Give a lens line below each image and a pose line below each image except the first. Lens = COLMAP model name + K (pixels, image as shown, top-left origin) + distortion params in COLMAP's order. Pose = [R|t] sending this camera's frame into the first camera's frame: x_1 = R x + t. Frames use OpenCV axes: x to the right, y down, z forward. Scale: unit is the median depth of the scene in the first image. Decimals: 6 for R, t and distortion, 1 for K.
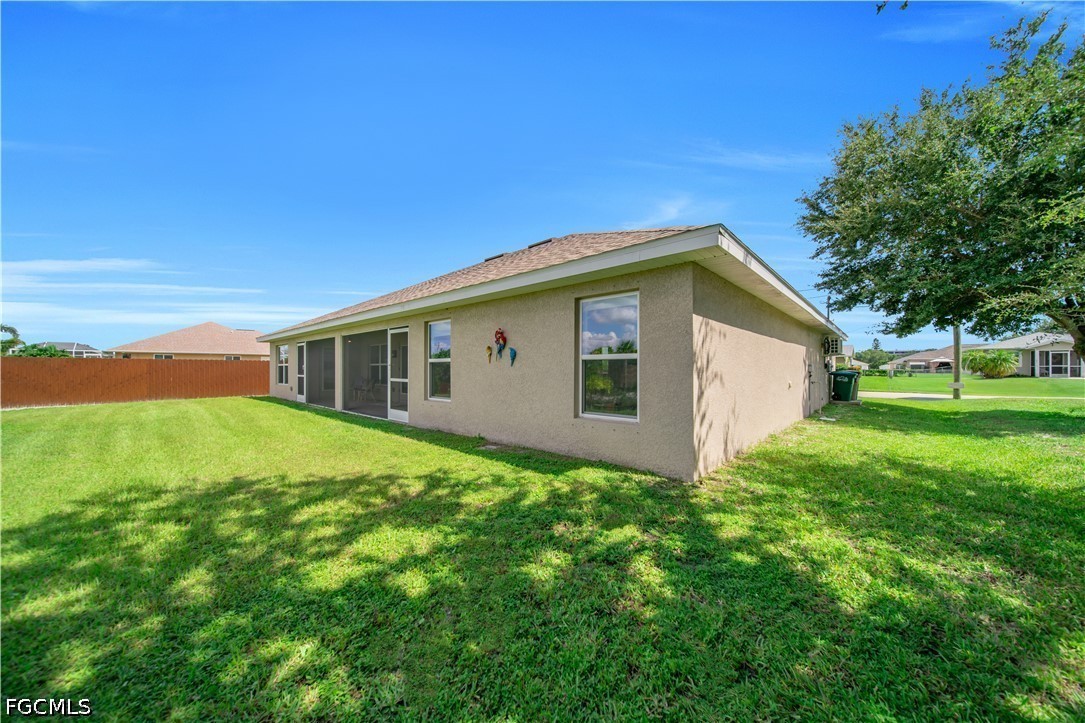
lens RADIAL K [[374.5, 0, 550.0], [0, 374.5, 361.8], [0, 0, 1]] dist [-0.002751, -0.000854]
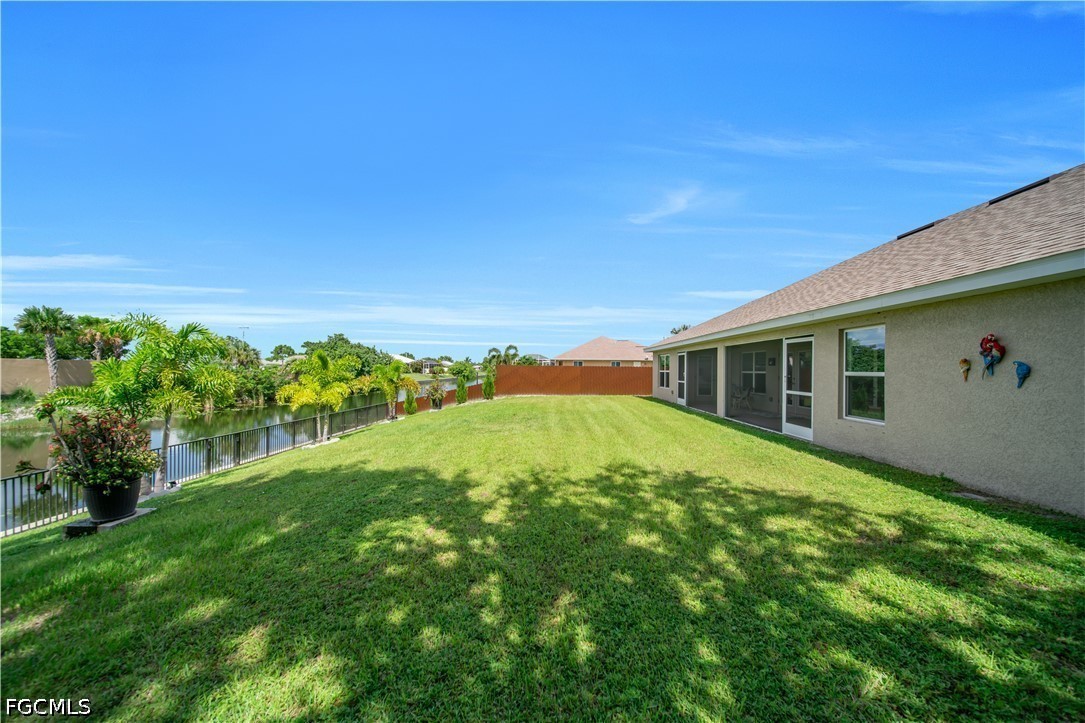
lens RADIAL K [[374.5, 0, 542.5], [0, 374.5, 364.8], [0, 0, 1]] dist [-0.002751, -0.000854]
pose [[0.640825, -0.002185, -0.767684, -0.141010], [0.003767, 0.999993, 0.000299, -0.035170], [0.767678, -0.003083, 0.640828, -0.124666]]
